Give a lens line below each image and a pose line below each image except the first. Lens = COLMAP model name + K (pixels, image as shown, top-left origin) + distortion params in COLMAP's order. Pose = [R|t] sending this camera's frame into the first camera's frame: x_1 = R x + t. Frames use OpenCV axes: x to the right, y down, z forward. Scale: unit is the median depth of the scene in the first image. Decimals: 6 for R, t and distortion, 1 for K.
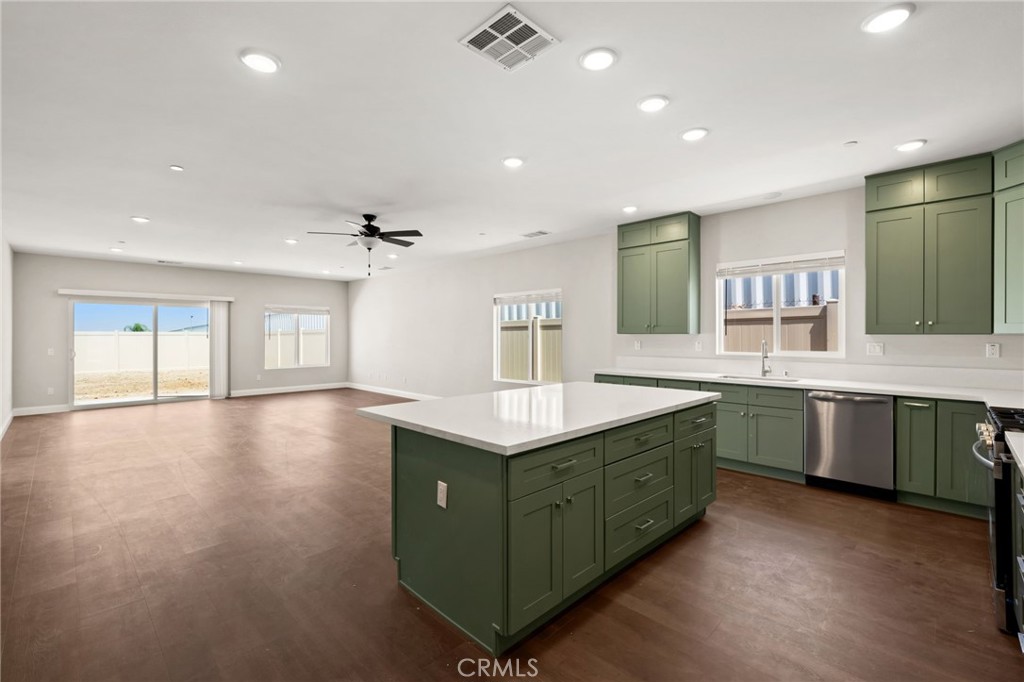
lens RADIAL K [[456.6, 0, 512.0], [0, 456.6, 341.0], [0, 0, 1]] dist [0.000160, -0.000004]
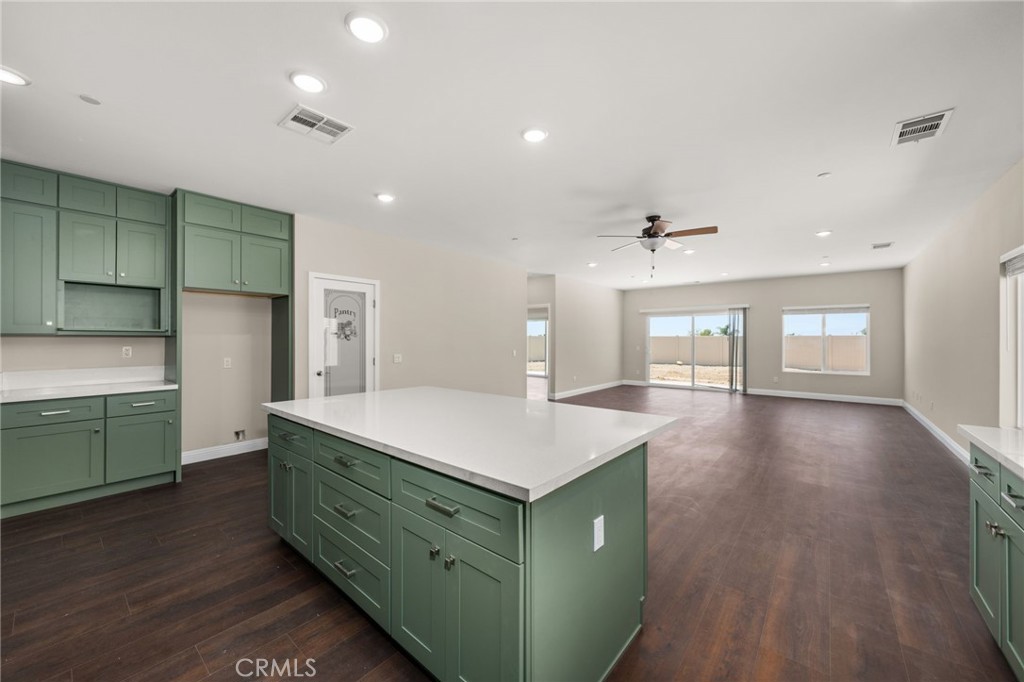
lens RADIAL K [[383.7, 0, 502.1], [0, 383.7, 339.2], [0, 0, 1]] dist [-0.001216, -0.000096]
pose [[0.066603, -0.000037, -0.997780, 0.295251], [-0.011836, 0.999930, -0.000827, -0.002078], [0.997709, 0.011865, 0.066597, 0.366817]]
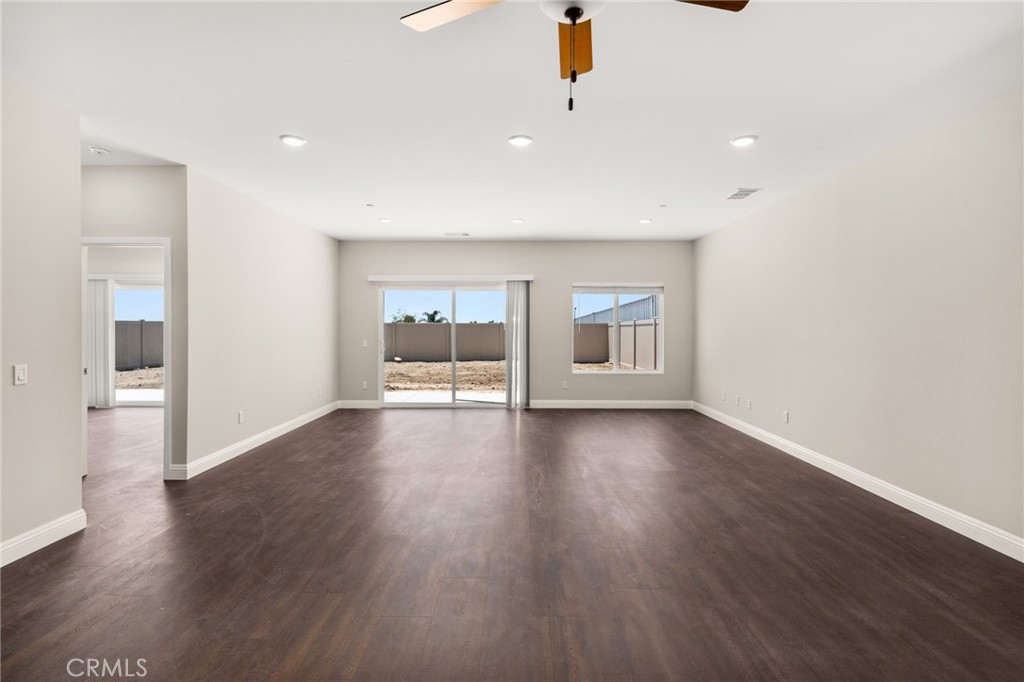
lens RADIAL K [[484.2, 0, 514.6], [0, 484.2, 327.6], [0, 0, 1]] dist [0.016111, -0.000102]
pose [[0.702809, 0.000887, -0.711378, -0.072983], [-0.008807, 0.999933, -0.007454, -0.003754], [0.711324, 0.011503, 0.702770, 0.452811]]
